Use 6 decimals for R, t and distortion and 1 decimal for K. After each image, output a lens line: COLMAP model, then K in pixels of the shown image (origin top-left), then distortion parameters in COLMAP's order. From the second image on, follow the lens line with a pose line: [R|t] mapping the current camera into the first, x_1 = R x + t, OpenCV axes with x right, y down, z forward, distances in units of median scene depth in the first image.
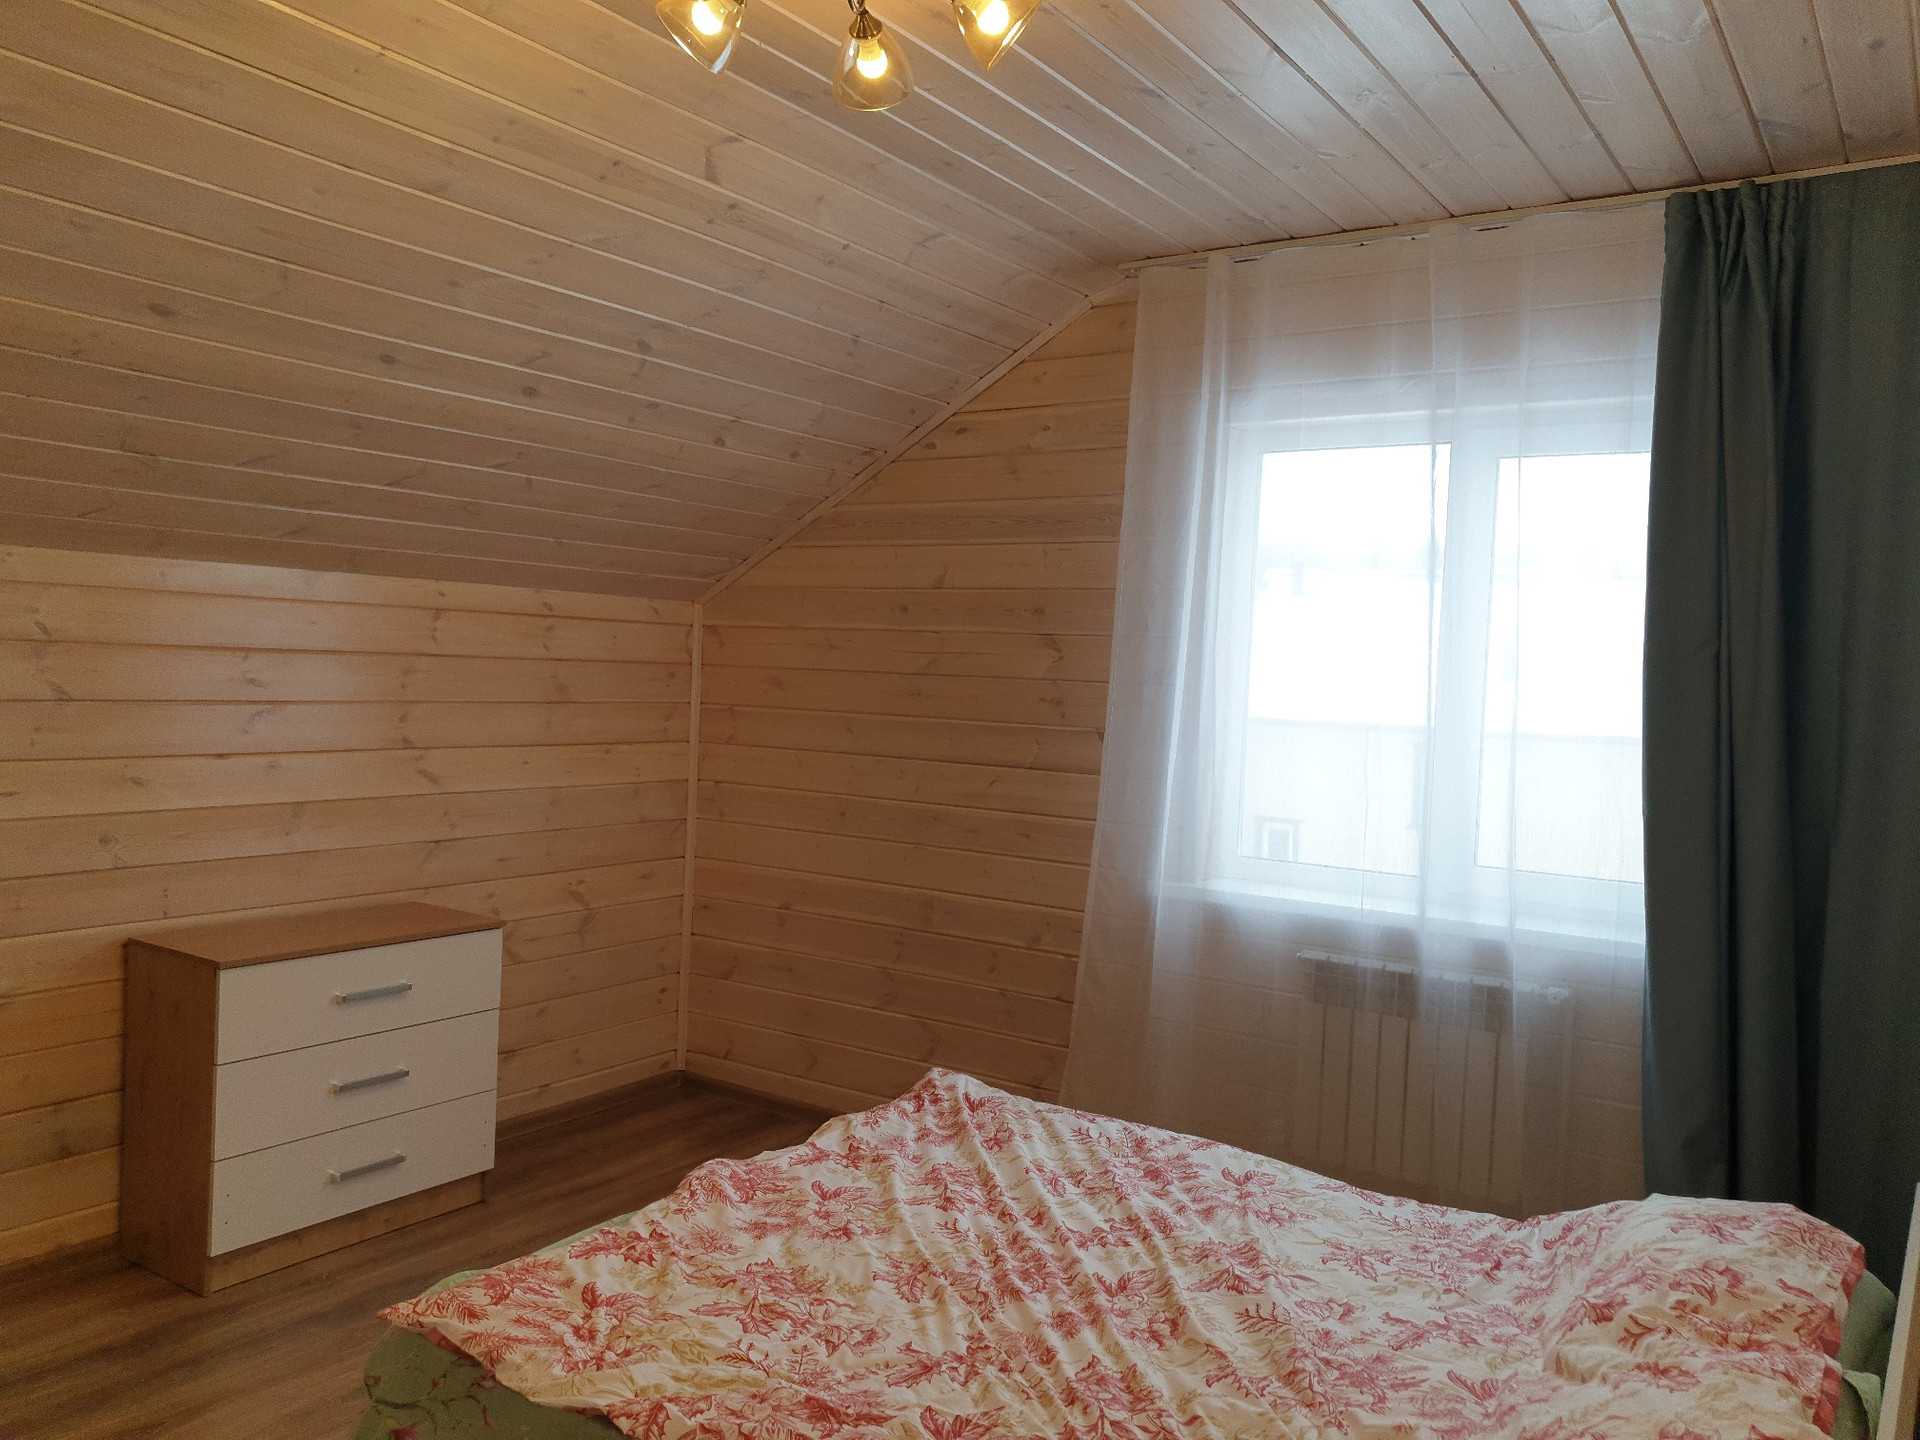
lens RADIAL K [[1498.8, 0, 966.0], [0, 1498.8, 716.4], [0, 0, 1]] dist [0.047275, -0.034411]
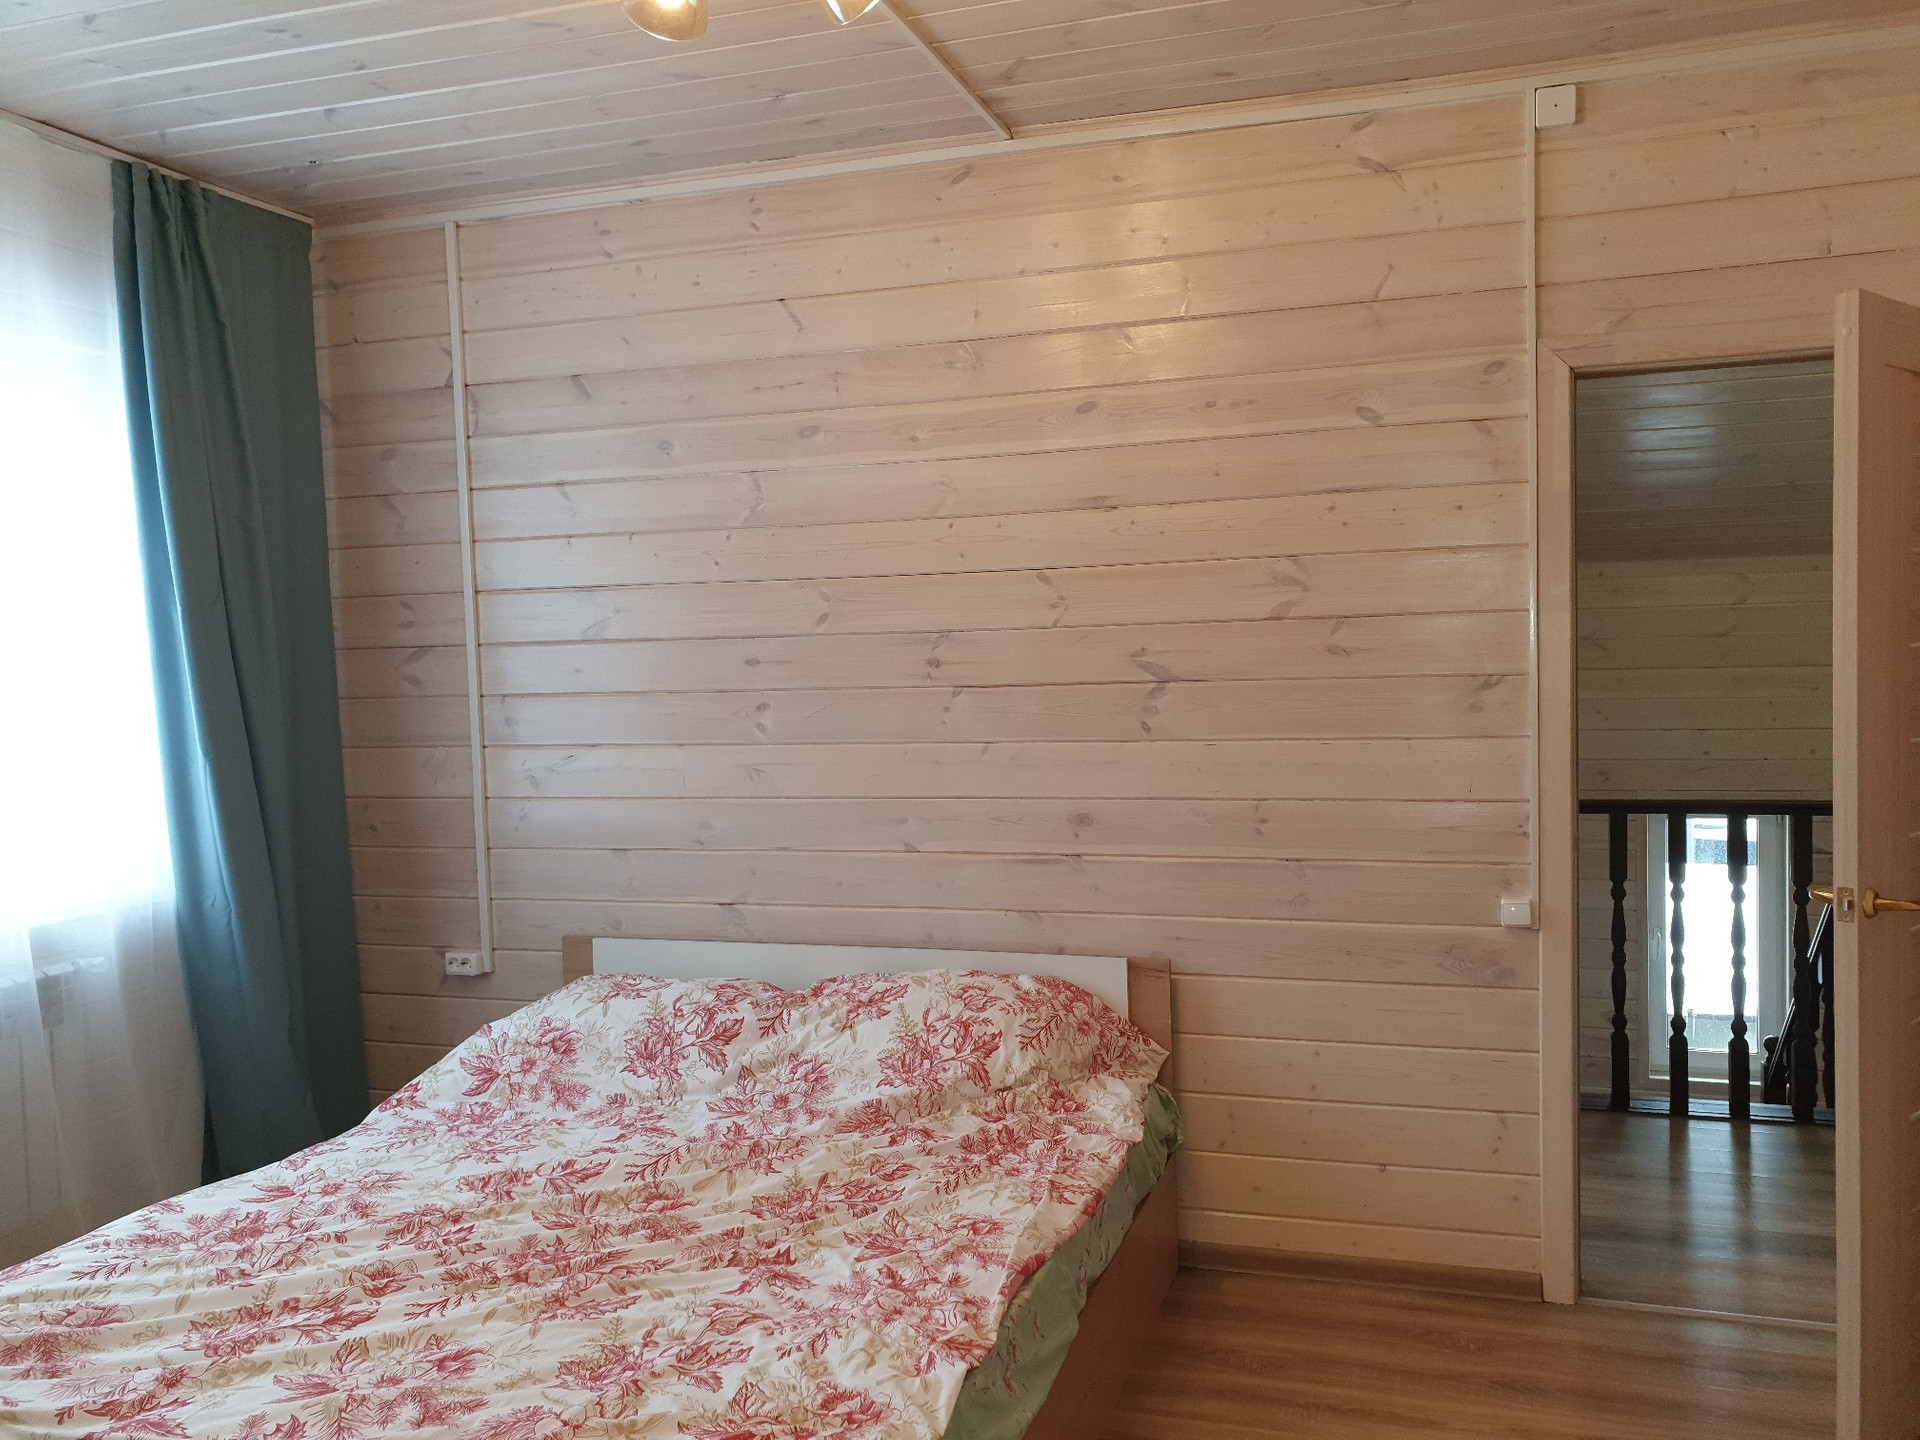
lens RADIAL K [[1498.8, 0, 960.0], [0, 1498.8, 727.7], [0, 0, 1]] dist [0.047275, -0.034411]
pose [[-0.264869, -0.086565, 0.960391, -0.877163], [0.044136, 0.993830, 0.101752, -0.051472], [-0.963274, 0.069339, -0.259415, 0.929136]]
